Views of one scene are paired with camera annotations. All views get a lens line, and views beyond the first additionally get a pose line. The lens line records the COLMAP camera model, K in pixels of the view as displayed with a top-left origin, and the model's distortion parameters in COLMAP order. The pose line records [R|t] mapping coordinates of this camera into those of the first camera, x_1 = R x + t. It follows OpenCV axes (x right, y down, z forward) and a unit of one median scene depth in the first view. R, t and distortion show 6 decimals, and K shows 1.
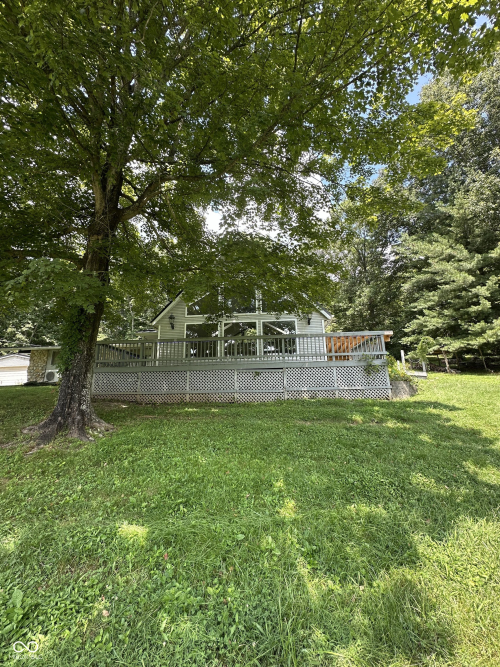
lens RADIAL K [[265.5, 0, 249.7], [0, 265.5, 332.3], [0, 0, 1]] dist [-0.003248, 0.000476]
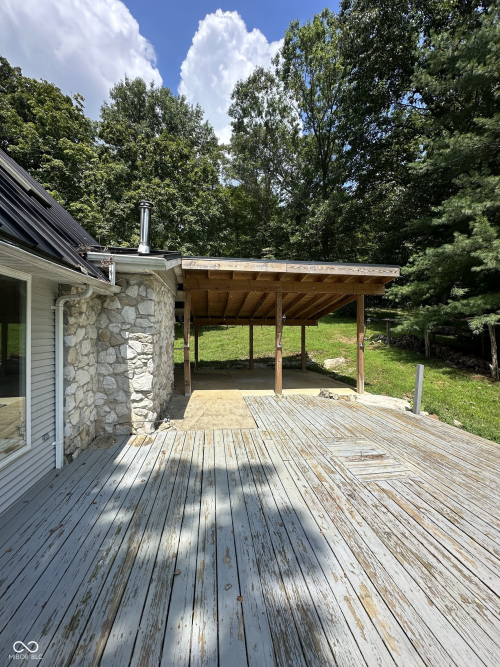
lens RADIAL K [[265.5, 0, 249.7], [0, 265.5, 332.3], [0, 0, 1]] dist [-0.003248, 0.000476]
pose [[0.977302, 0.025649, 0.210292, 0.421106], [-0.074198, 0.971212, 0.226368, 0.023300], [-0.198432, -0.236833, 0.951070, 1.073254]]
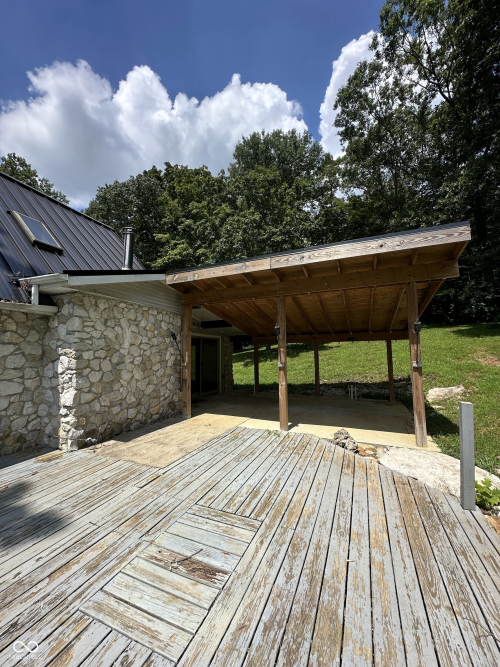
lens RADIAL K [[265.5, 0, 249.7], [0, 265.5, 332.3], [0, 0, 1]] dist [-0.003248, 0.000476]
pose [[0.943245, -0.017930, -0.331614, 0.702639], [0.068707, 0.987473, 0.142041, 0.057329], [0.324914, -0.156764, 0.932661, 1.180009]]
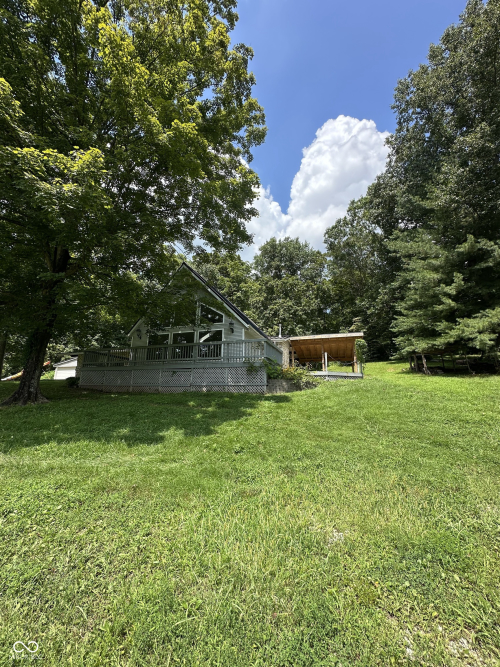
lens RADIAL K [[265.5, 0, 249.7], [0, 265.5, 332.3], [0, 0, 1]] dist [-0.003248, 0.000476]
pose [[0.964687, -0.031171, -0.261548, 0.600645], [0.031257, 0.999504, -0.003831, -0.023747], [0.261538, -0.004480, 0.965183, -0.159020]]
